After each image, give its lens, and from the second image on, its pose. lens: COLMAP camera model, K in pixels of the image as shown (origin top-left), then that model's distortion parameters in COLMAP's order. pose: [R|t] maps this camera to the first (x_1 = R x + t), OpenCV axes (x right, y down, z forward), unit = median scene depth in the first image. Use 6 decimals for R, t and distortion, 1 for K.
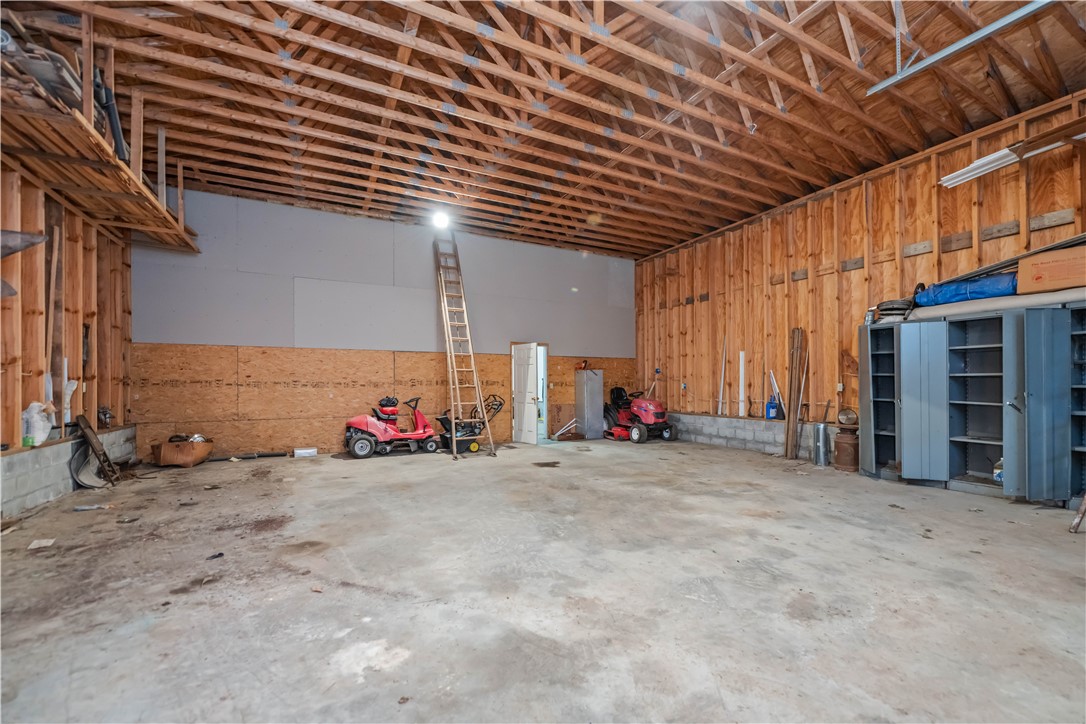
lens RADIAL K [[440.5, 0, 554.1], [0, 440.5, 365.9], [0, 0, 1]] dist [-0.006241, -0.000250]
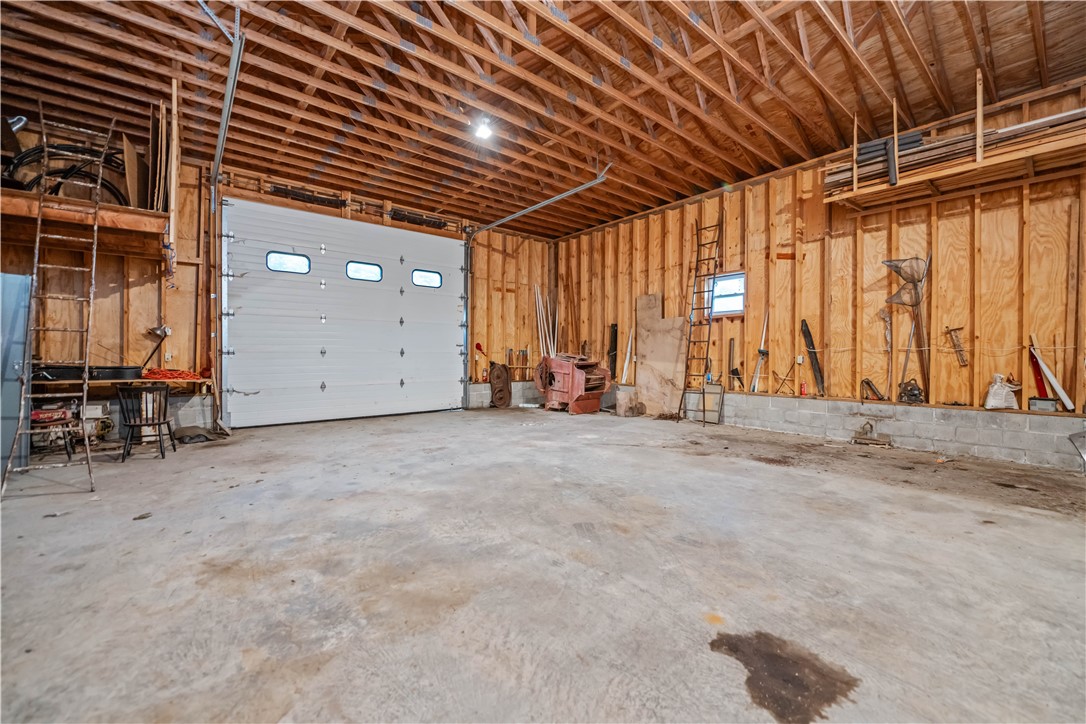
lens RADIAL K [[440.5, 0, 554.1], [0, 440.5, 365.9], [0, 0, 1]] dist [-0.006241, -0.000250]
pose [[-0.975770, 0.000277, -0.218800, 0.241450], [0.005047, 0.999762, -0.021243, 0.077174], [0.218742, -0.021832, -0.975539, 1.766721]]
